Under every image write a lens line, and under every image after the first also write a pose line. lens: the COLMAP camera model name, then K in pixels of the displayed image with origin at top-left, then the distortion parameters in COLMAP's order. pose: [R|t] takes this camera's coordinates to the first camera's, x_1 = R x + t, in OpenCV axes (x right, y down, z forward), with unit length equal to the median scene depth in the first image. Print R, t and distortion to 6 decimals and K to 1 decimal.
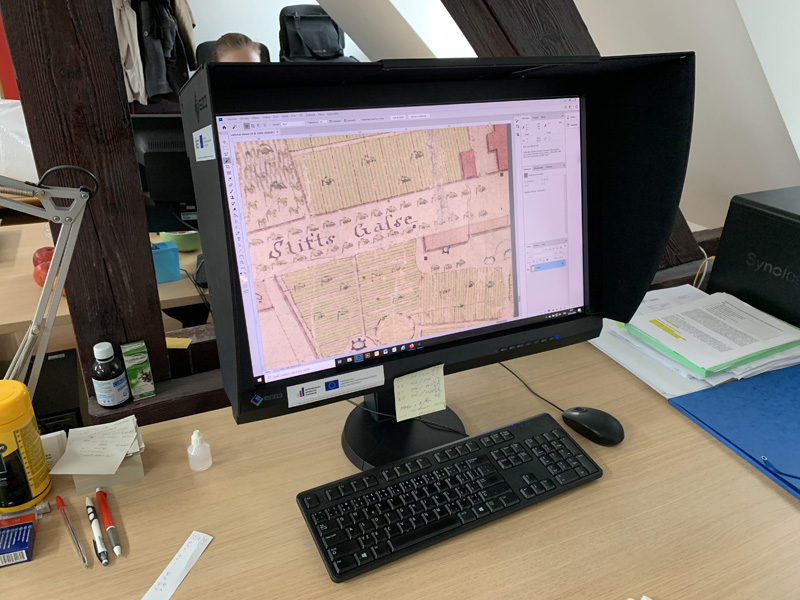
lens RADIAL K [[616.6, 0, 400.0], [0, 616.6, 300.0], [0, 0, 1]] dist [0.004068, 0.000103]
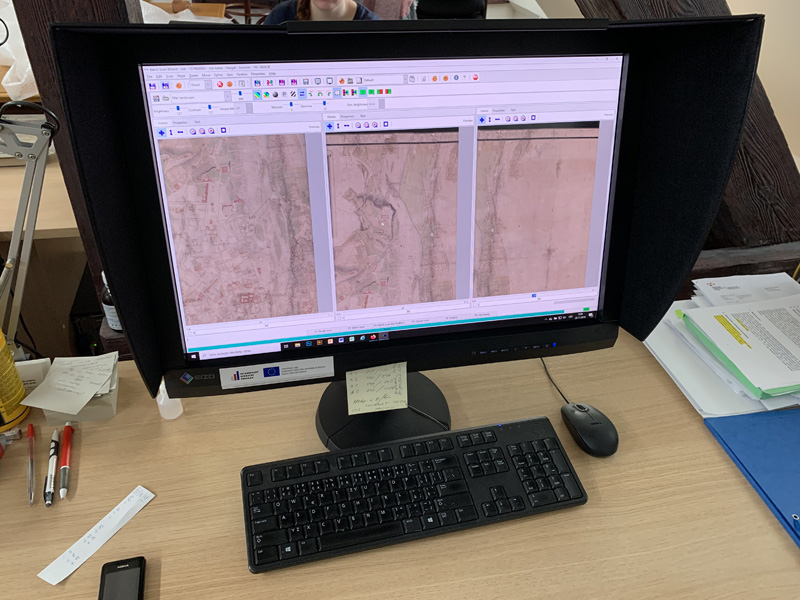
lens RADIAL K [[616.6, 0, 400.0], [0, 616.6, 300.0], [0, 0, 1]] dist [0.004068, 0.000103]
pose [[0.974442, 0.140439, -0.175328, 0.203758], [-0.111330, 0.979807, 0.166081, -0.128629], [0.195112, -0.142317, 0.970401, 0.150212]]
